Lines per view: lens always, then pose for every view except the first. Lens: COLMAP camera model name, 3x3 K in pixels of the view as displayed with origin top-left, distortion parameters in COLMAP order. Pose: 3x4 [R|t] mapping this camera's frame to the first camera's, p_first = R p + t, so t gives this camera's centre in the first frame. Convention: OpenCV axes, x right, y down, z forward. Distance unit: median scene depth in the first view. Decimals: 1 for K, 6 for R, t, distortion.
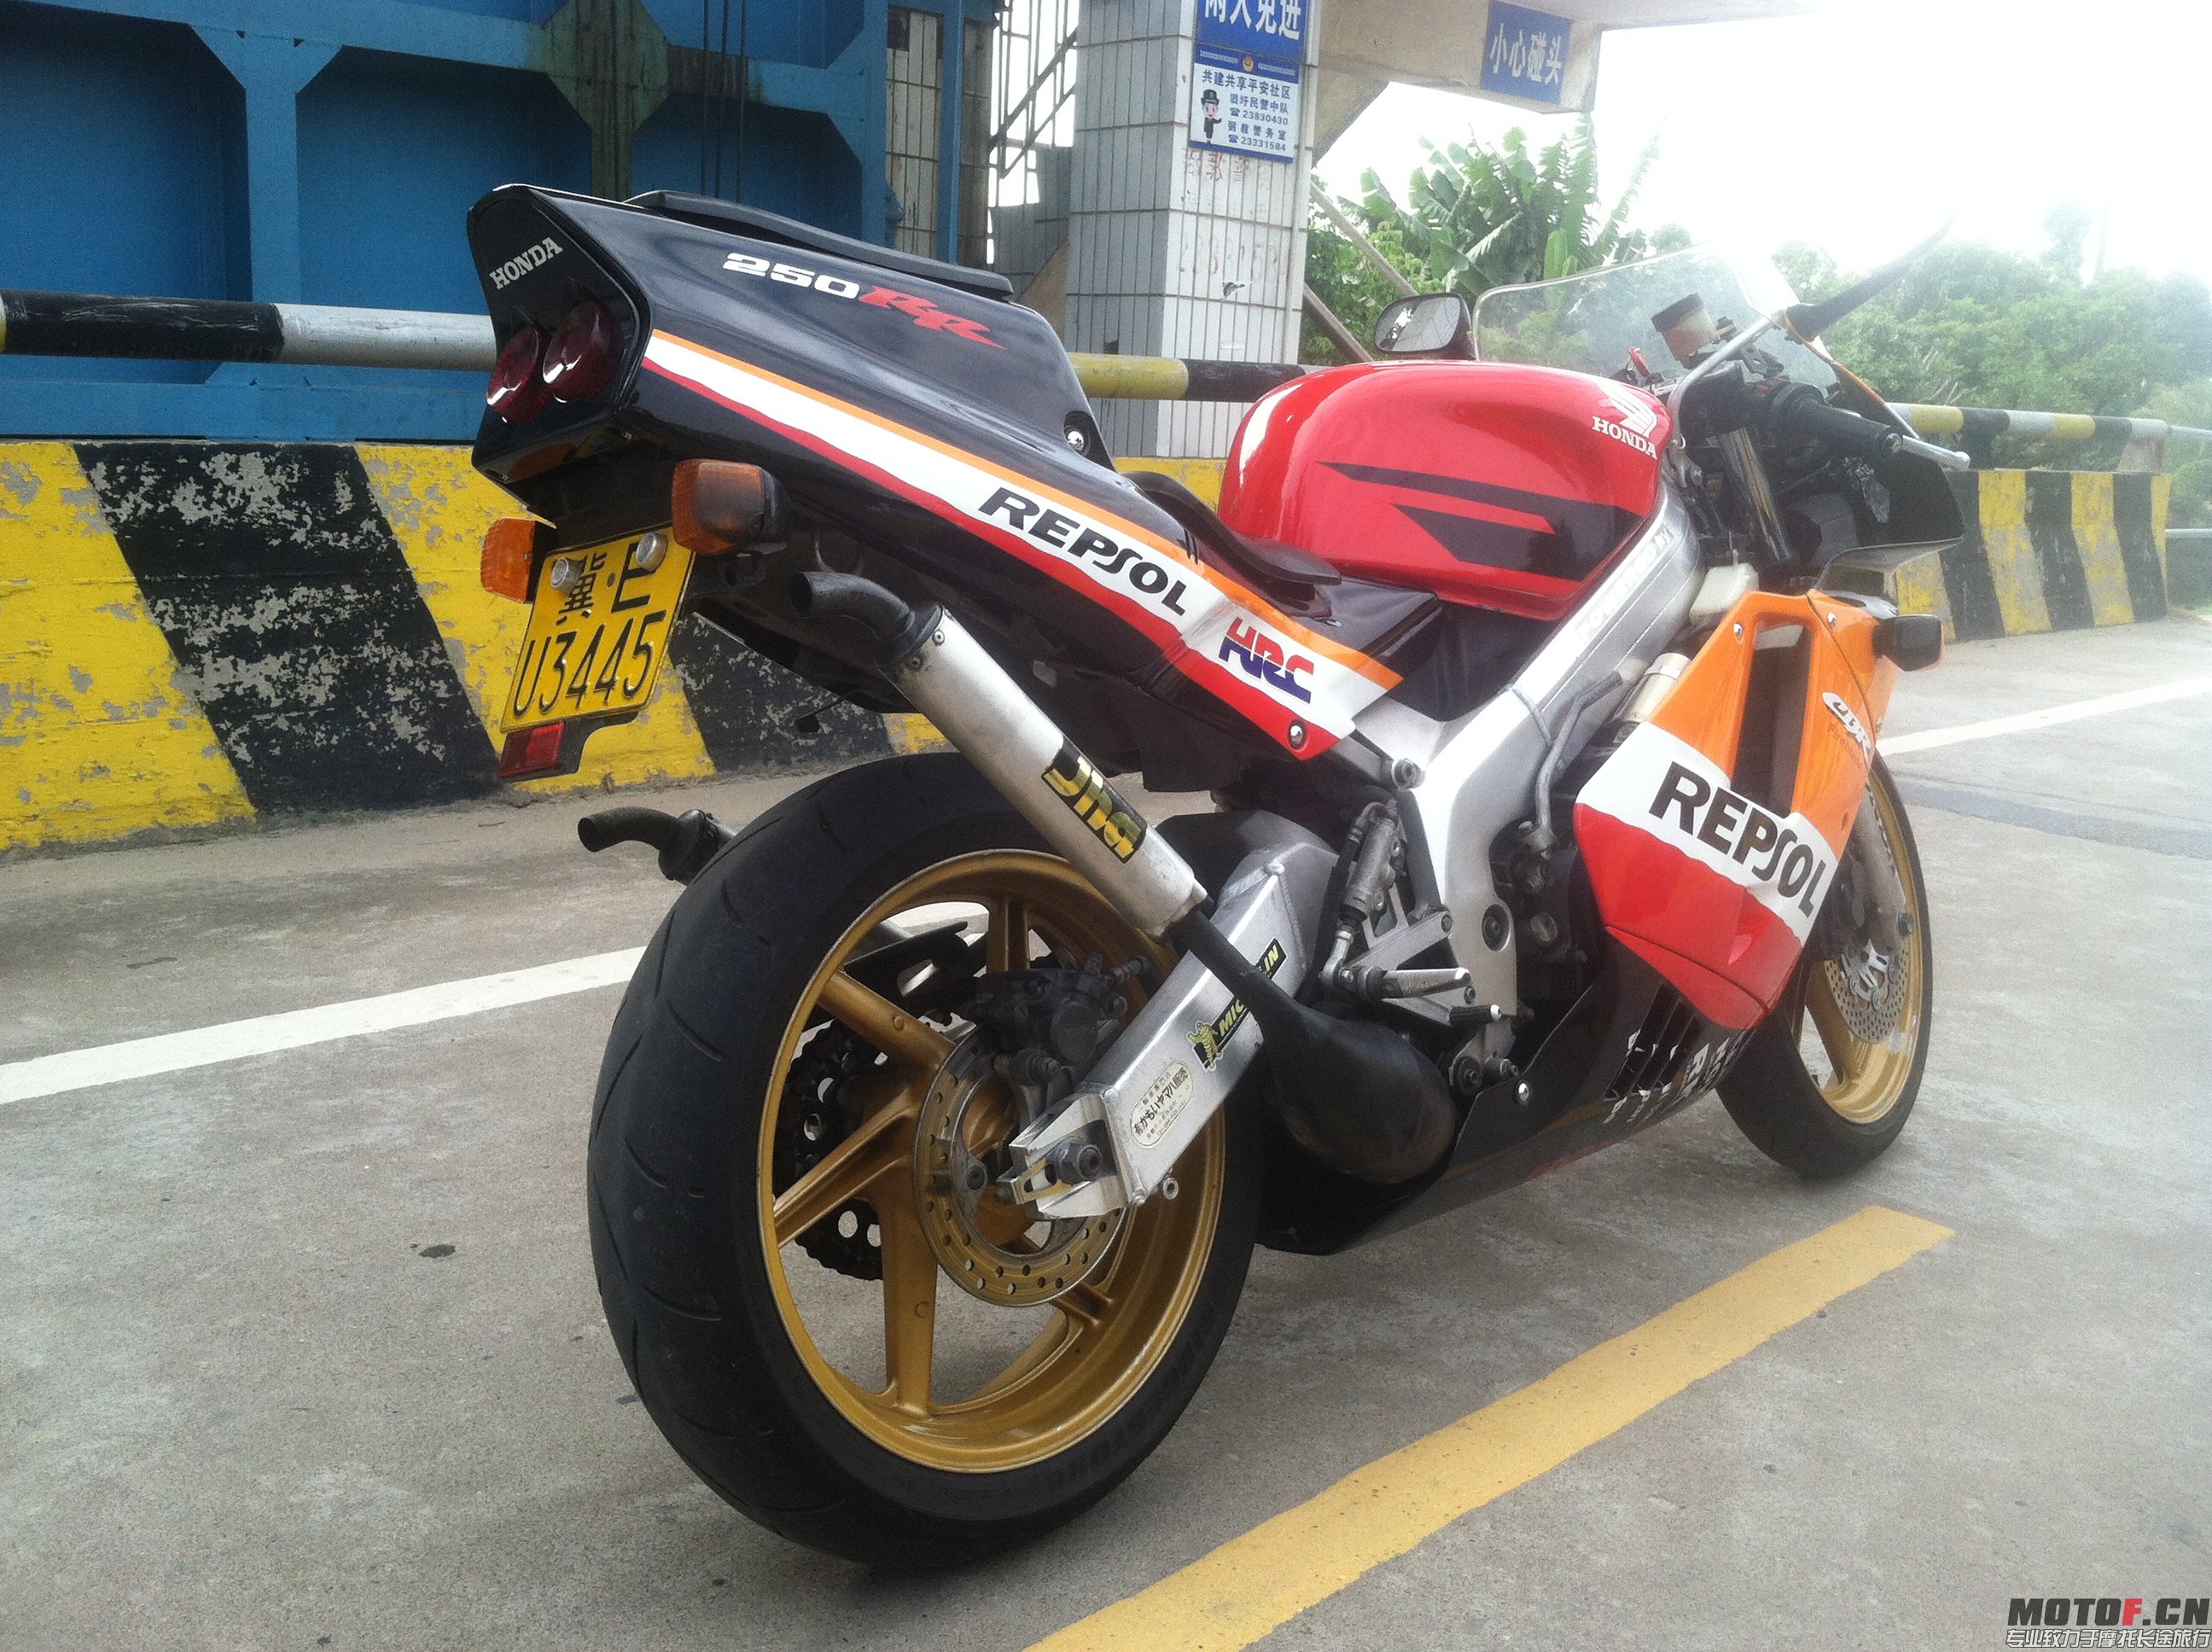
lens RADIAL K [[2107.2, 0, 1096.5], [0, 2107.2, 838.7], [0, 0, 1]] dist [0.108396, -0.347999]
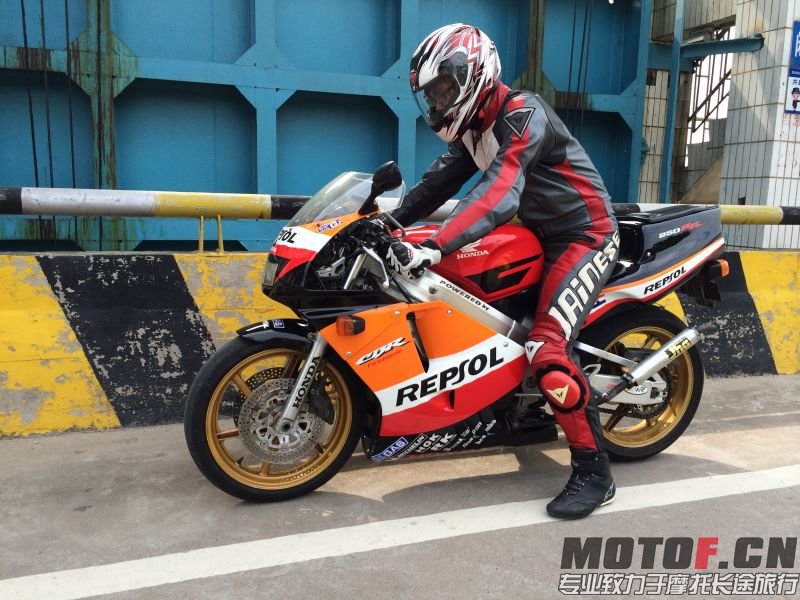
lens RADIAL K [[683.0, 0, 398.1], [0, 683.0, 294.7], [0, 0, 1]] dist [0.096364, -0.125142]
pose [[0.905018, 0.037526, -0.423715, -0.012292], [-0.073841, 0.994837, -0.069613, -0.081203], [0.418915, 0.094289, 0.903117, 0.280006]]
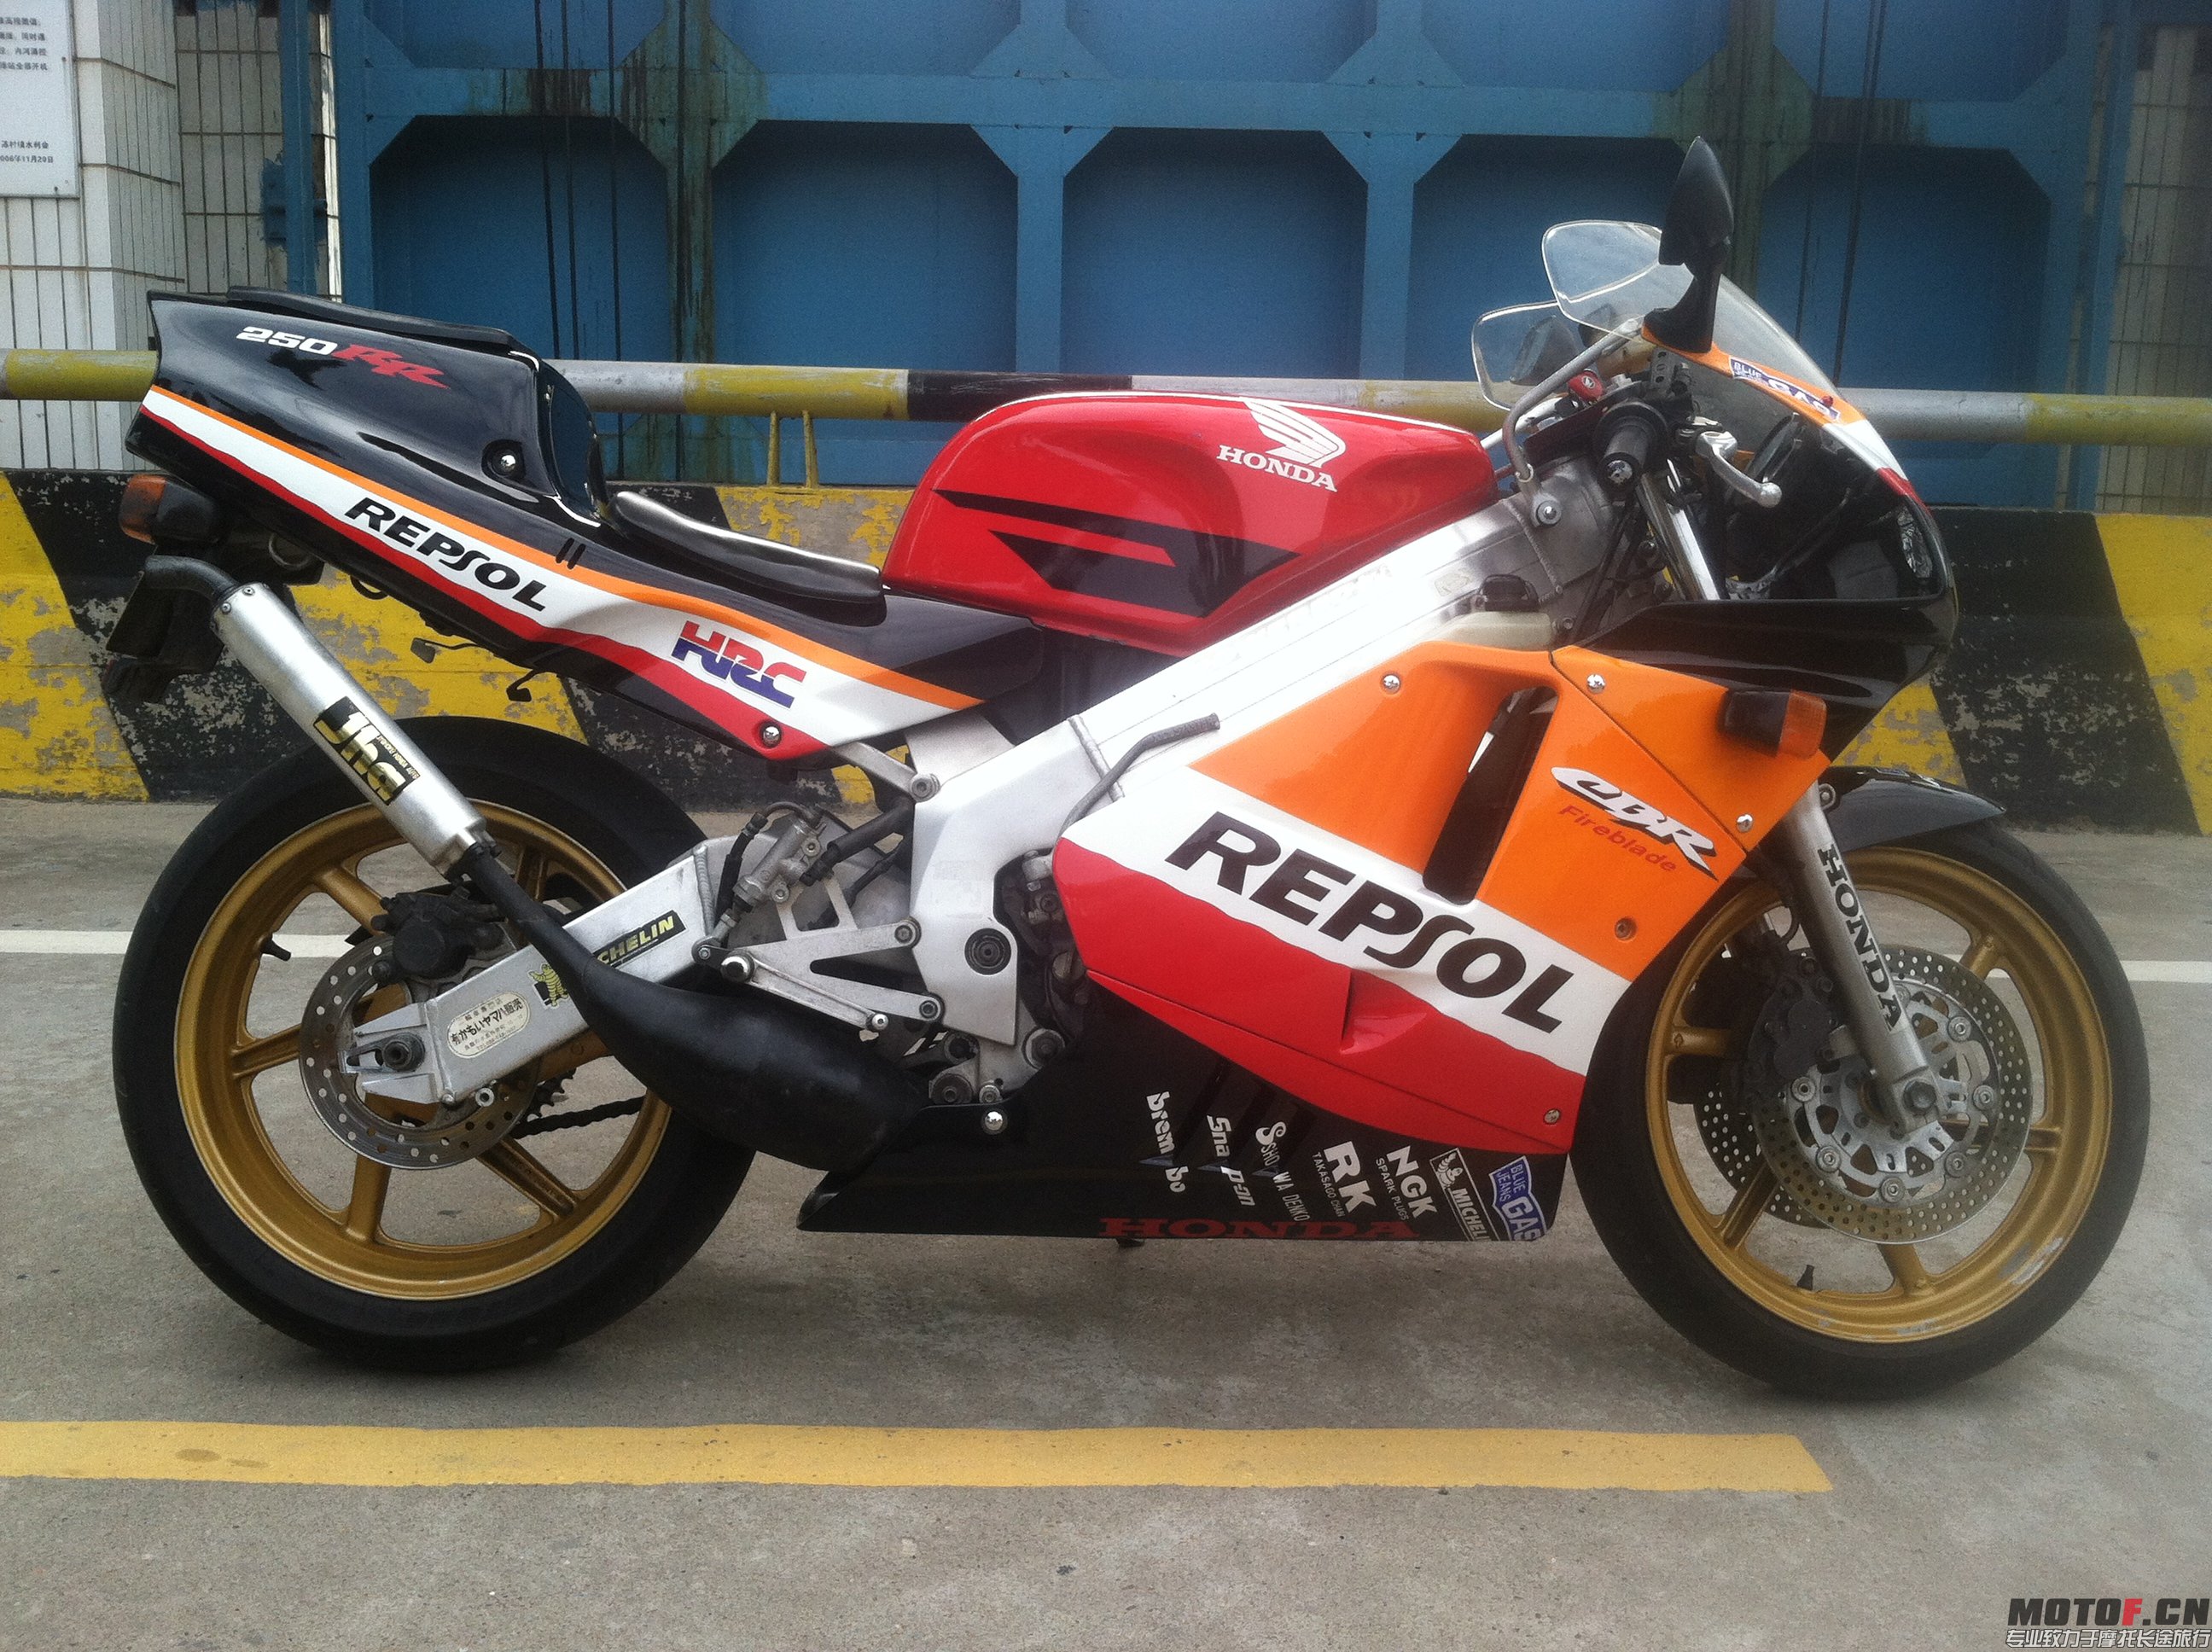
lens RADIAL K [[2093.5, 0, 1082.5], [0, 2093.5, 824.2], [0, 0, 1]] dist [0.115176, -0.340732]
pose [[0.727076, 0.108256, -0.677968, 0.410745], [-0.132803, 0.991016, 0.015821, -0.018214], [0.673590, 0.078533, 0.734921, 0.137487]]
